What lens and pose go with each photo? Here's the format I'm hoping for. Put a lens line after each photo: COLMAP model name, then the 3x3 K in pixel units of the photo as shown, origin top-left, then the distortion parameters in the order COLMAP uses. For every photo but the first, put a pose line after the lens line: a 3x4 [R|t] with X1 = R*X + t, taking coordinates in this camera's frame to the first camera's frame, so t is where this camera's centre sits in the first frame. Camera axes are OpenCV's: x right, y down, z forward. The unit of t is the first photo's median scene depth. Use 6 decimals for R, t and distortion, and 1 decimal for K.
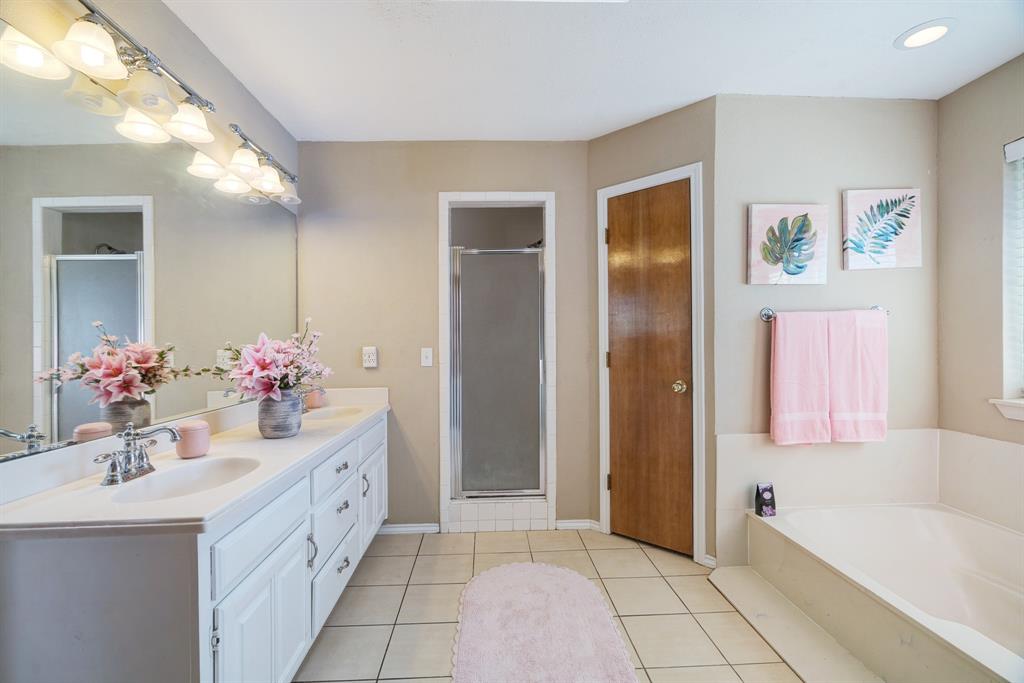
lens RADIAL K [[467.1, 0, 511.5], [0, 467.1, 341.1], [0, 0, 1]] dist [-0.010529, 0.003115]
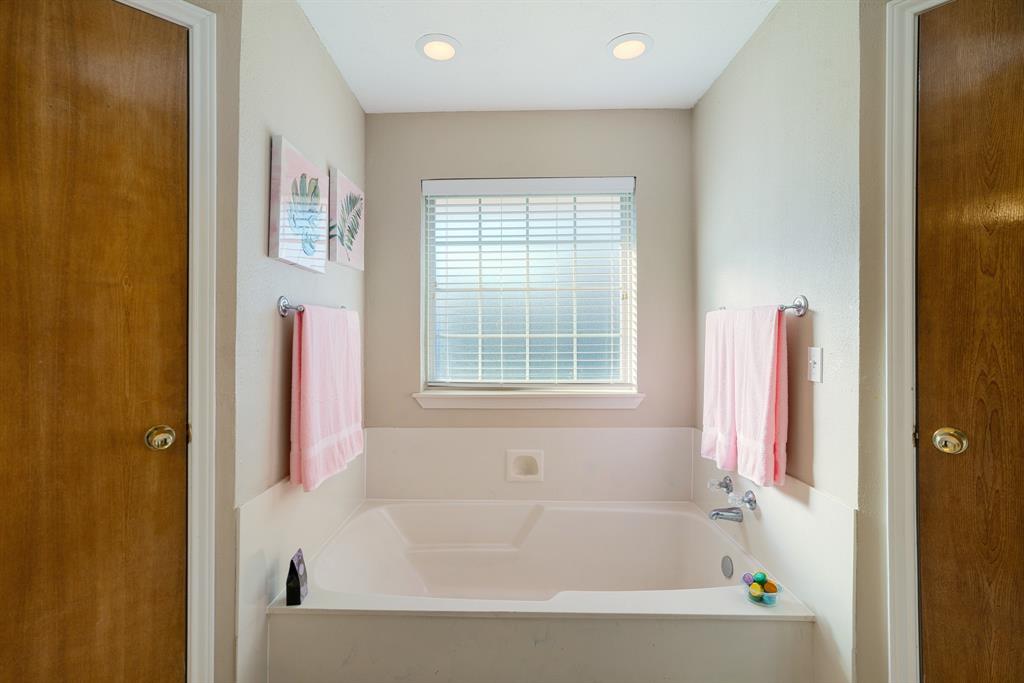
lens RADIAL K [[467.1, 0, 513.1], [0, 467.1, 345.4], [0, 0, 1]] dist [-0.010529, 0.003115]
pose [[0.078078, -0.007787, 0.996917, -0.109257], [-0.001701, 0.999967, 0.007944, -0.006241], [-0.996946, -0.002316, 0.078062, 0.622852]]
